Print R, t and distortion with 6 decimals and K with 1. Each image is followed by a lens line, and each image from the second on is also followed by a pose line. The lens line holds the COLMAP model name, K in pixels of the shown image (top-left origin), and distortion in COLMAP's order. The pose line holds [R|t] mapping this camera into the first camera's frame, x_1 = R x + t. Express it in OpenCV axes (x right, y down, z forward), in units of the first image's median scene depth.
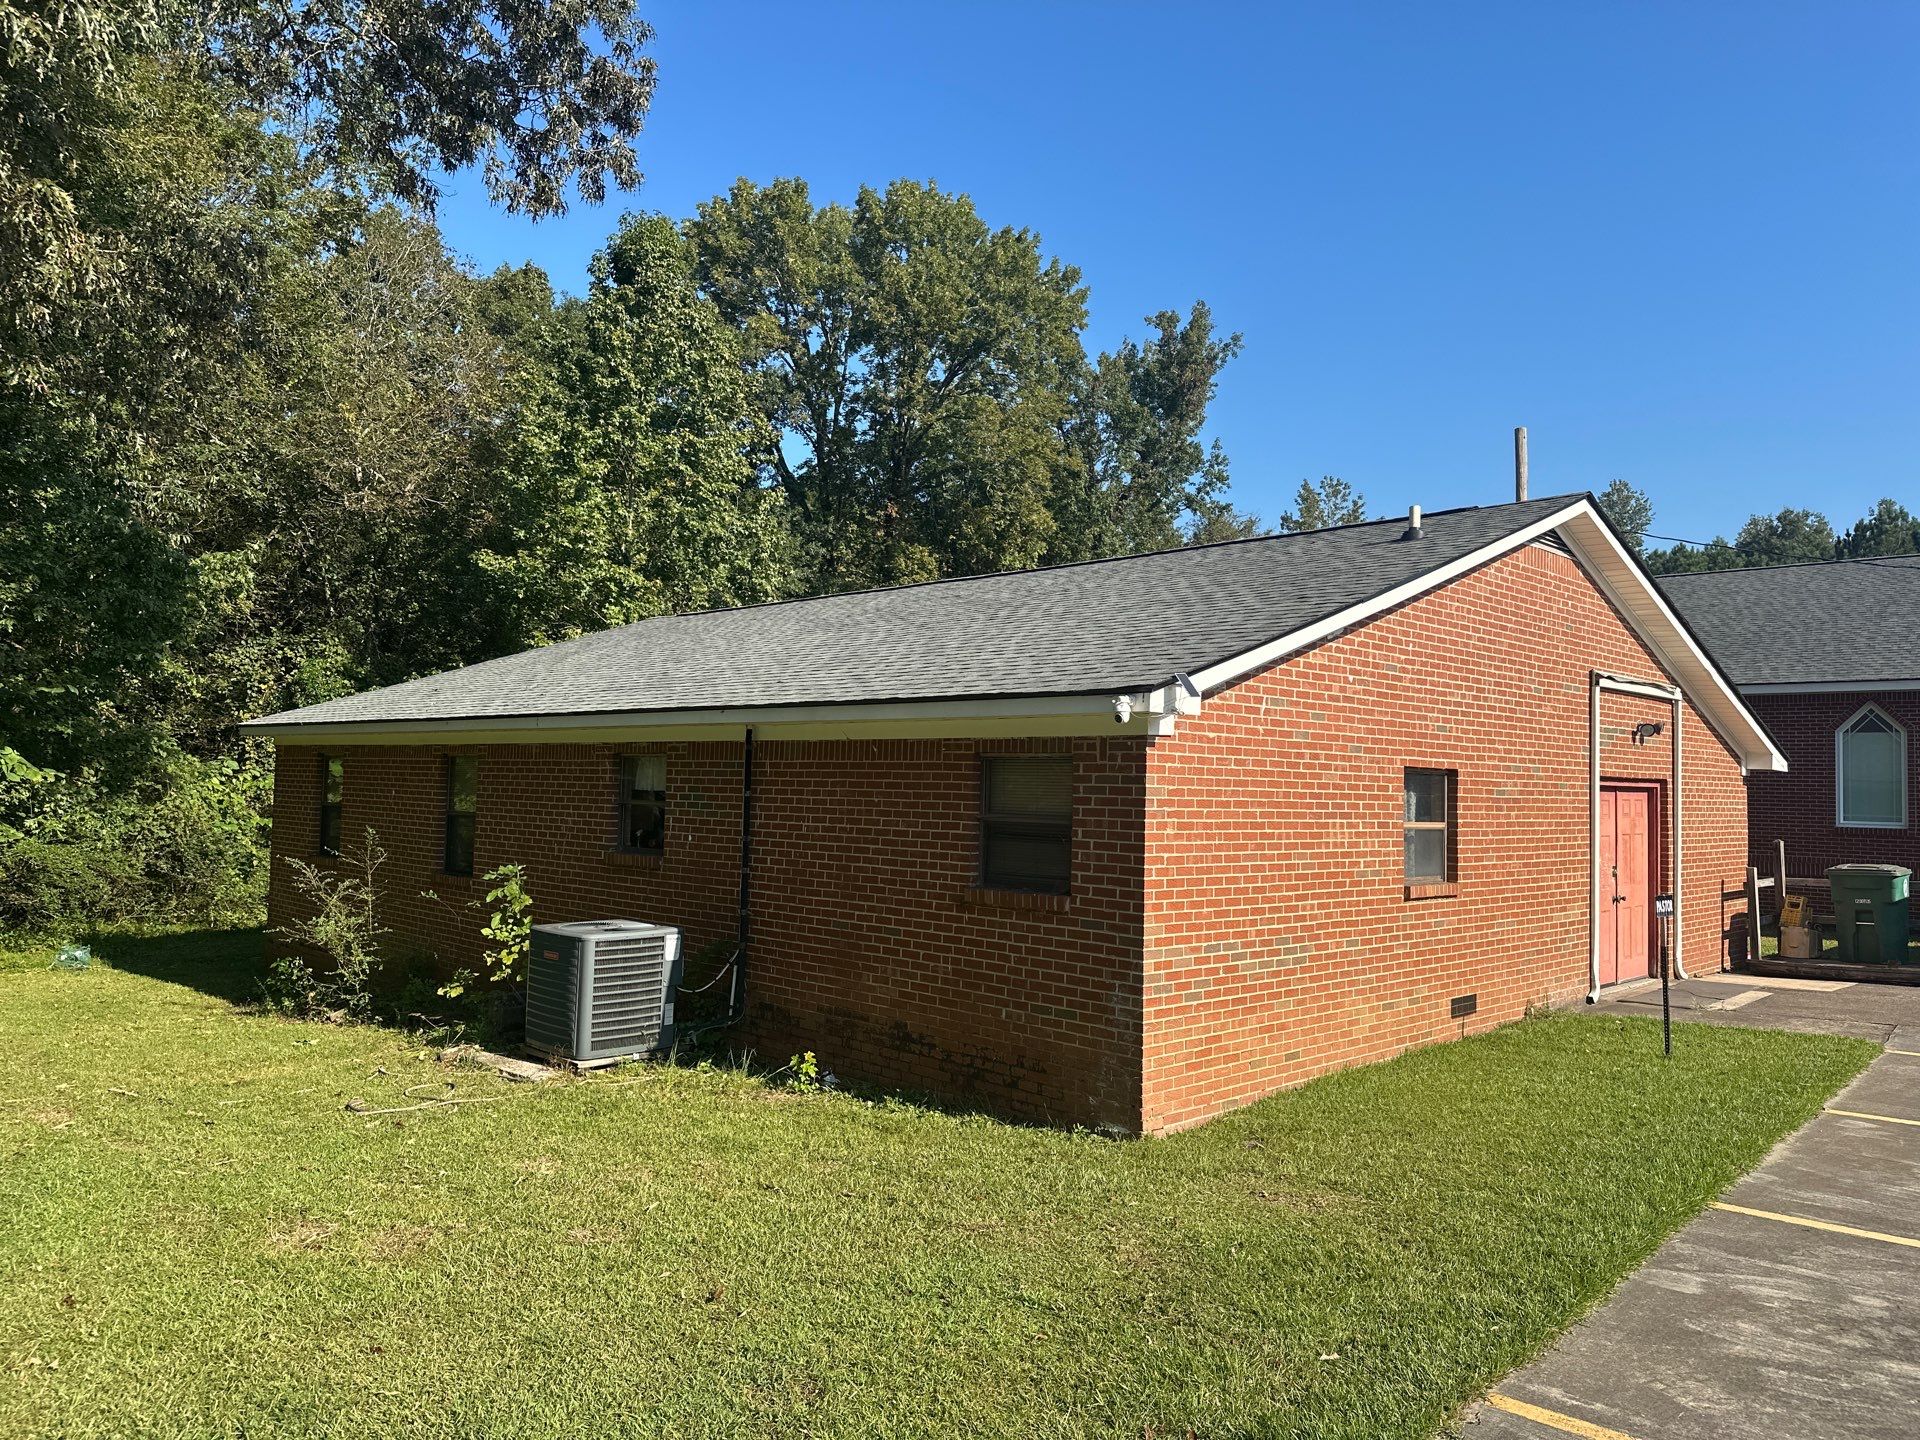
lens RADIAL K [[1346.6, 0, 966.6], [0, 1346.6, 723.1], [0, 0, 1]] dist [0.094961, -0.099386]
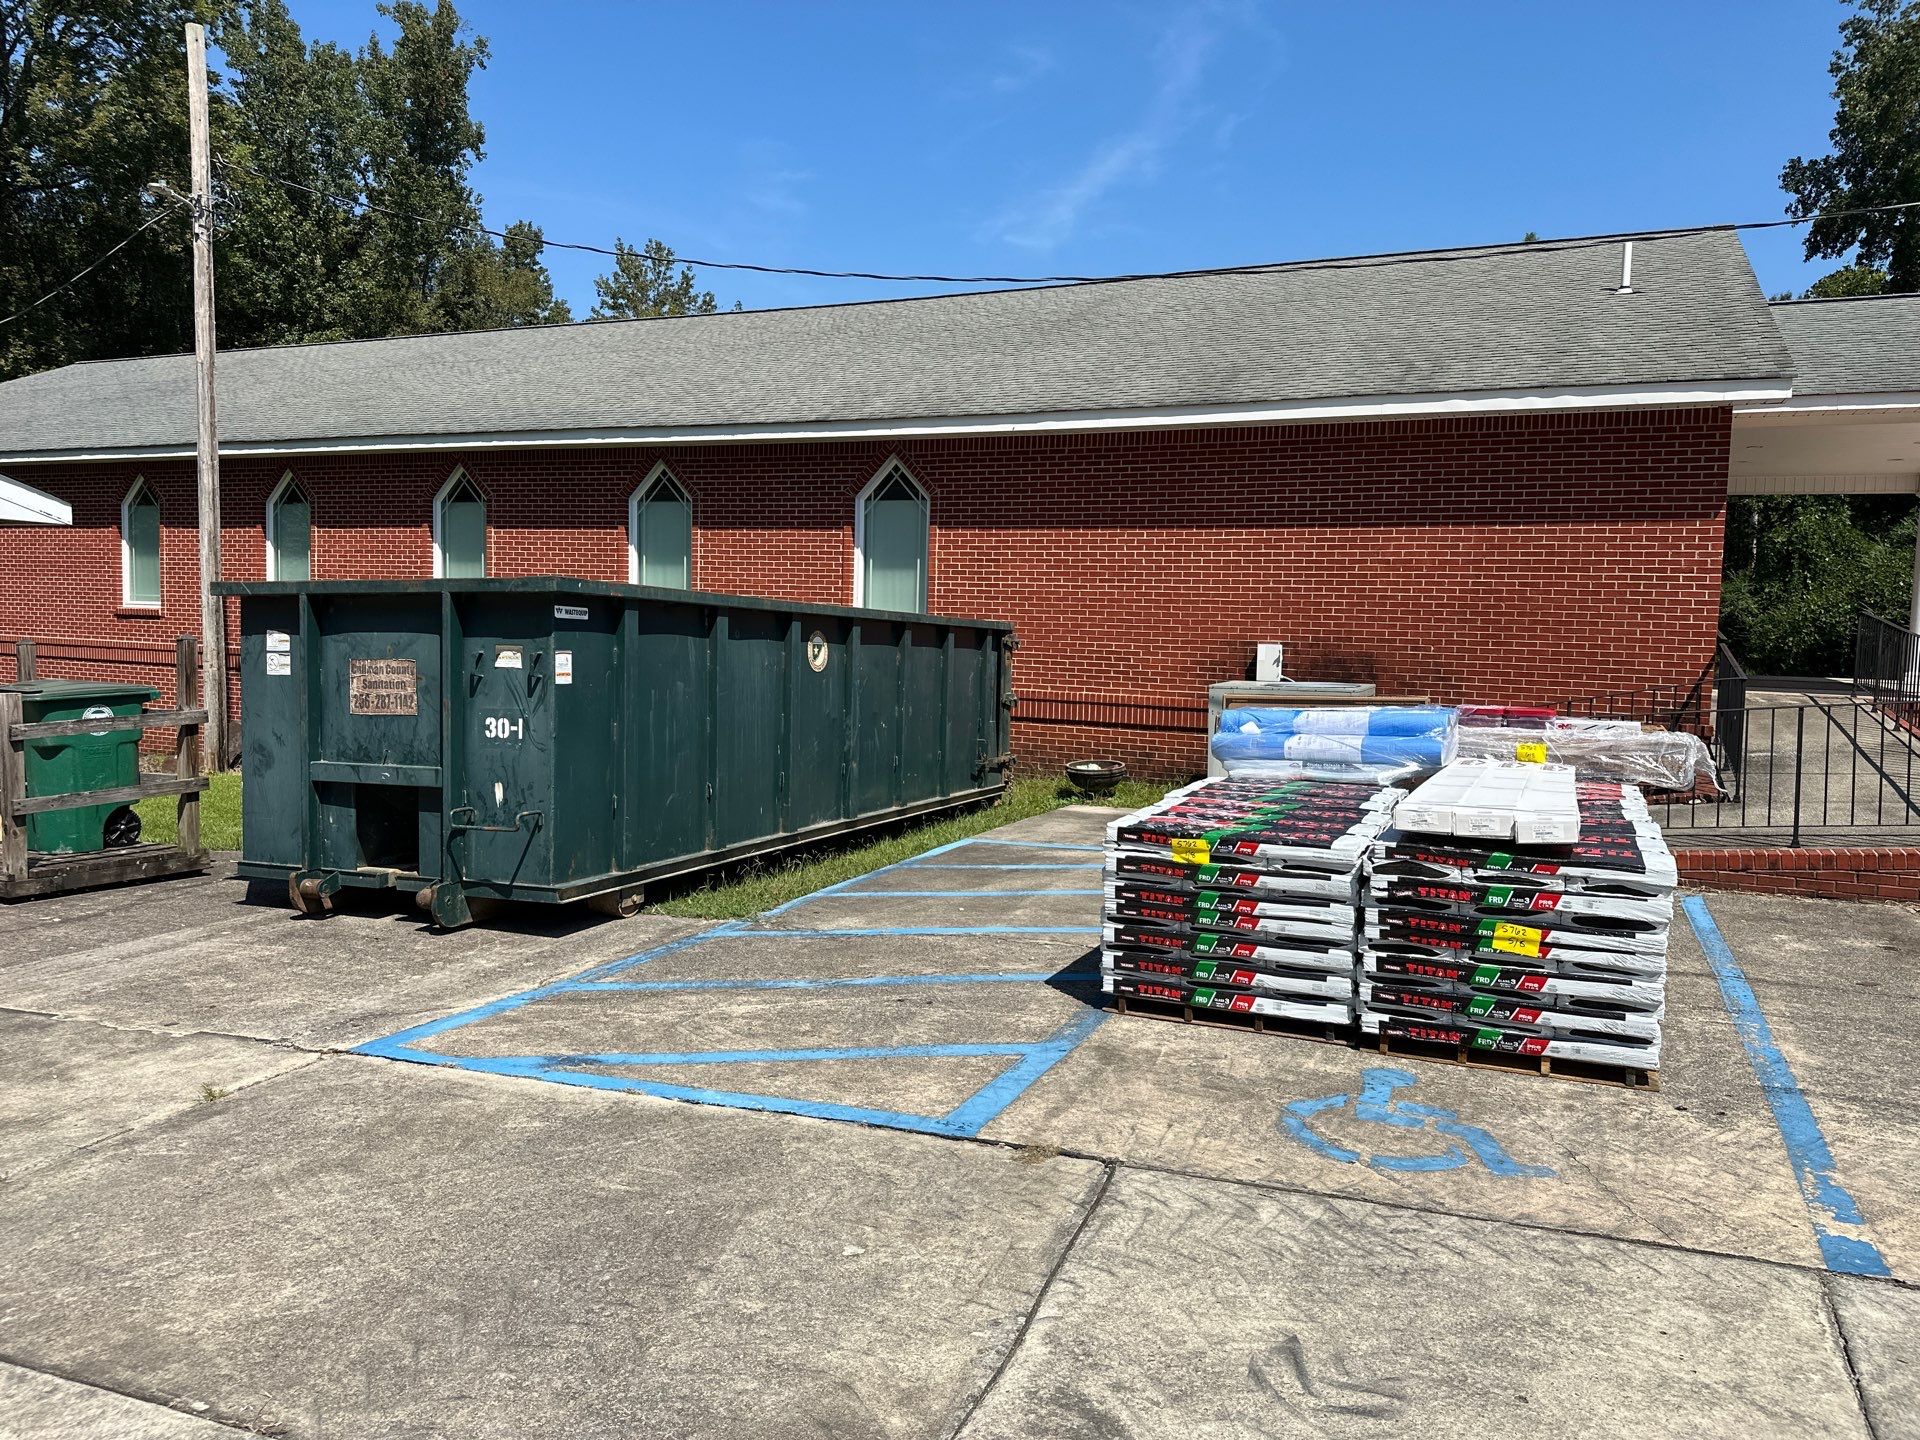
lens RADIAL K [[1360.0, 0, 960.0], [0, 1360.0, 720.0], [0, 0, 1]] dist [0.024355, -0.028462]
pose [[0.949630, -0.023803, 0.312468, 0.980691], [-0.017968, 0.991335, 0.130124, 0.043120], [-0.312857, -0.129185, 0.940974, 0.394834]]
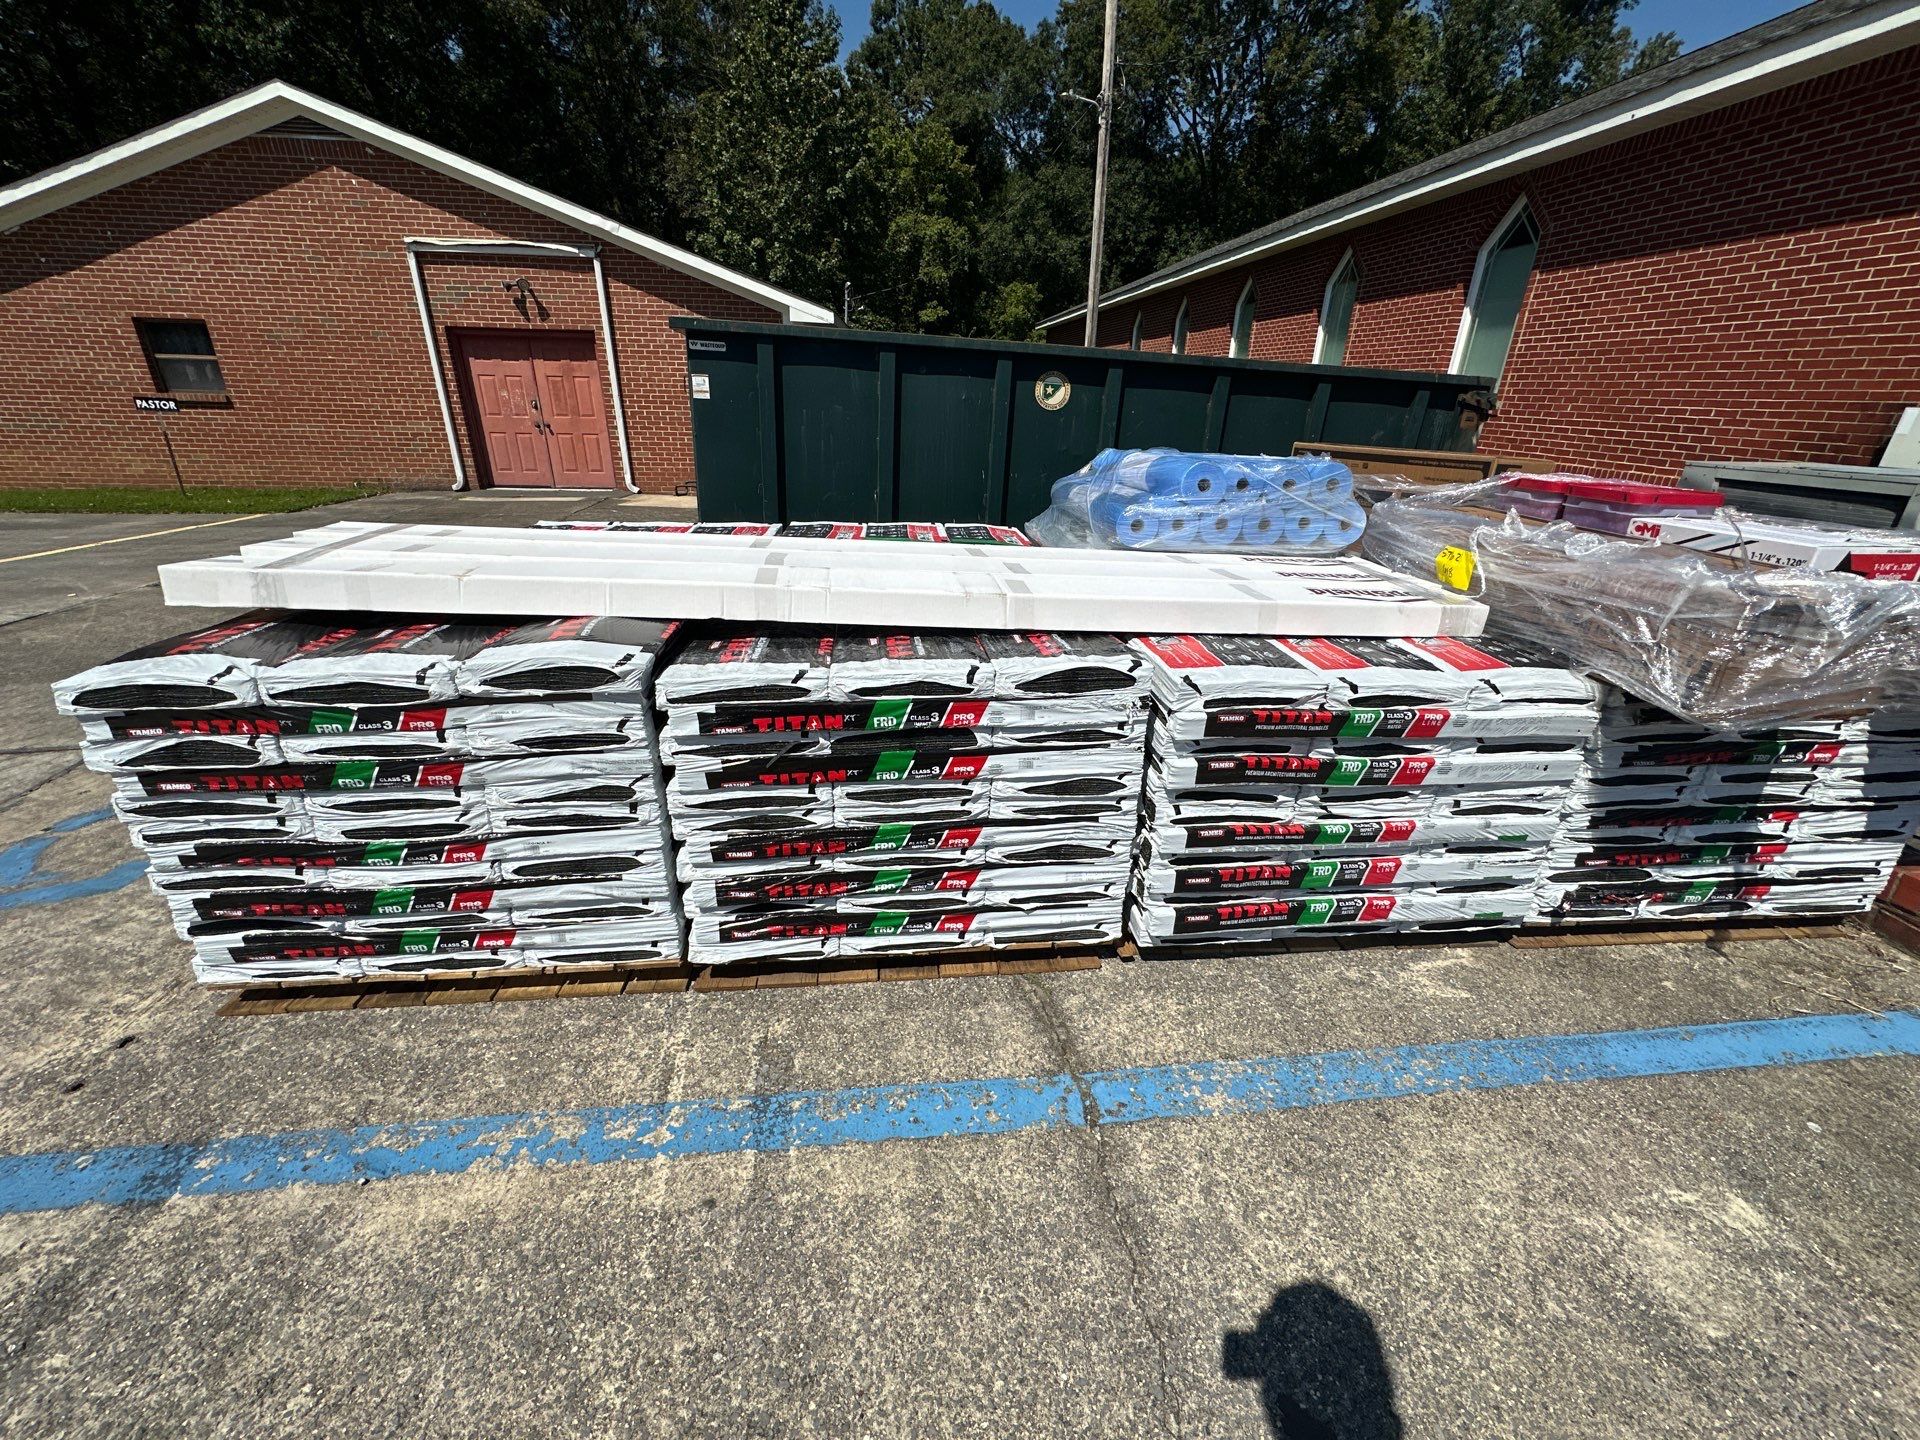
lens RADIAL K [[761.1, 0, 960.5], [0, 761.1, 732.7], [0, 0, 1]] dist [-0.001295, 0.000036]
pose [[0.757469, 0.266355, -0.596067, 1.426967], [0.021058, 0.902550, 0.430069, 0.089395], [0.652531, -0.338316, 0.678045, 0.677436]]
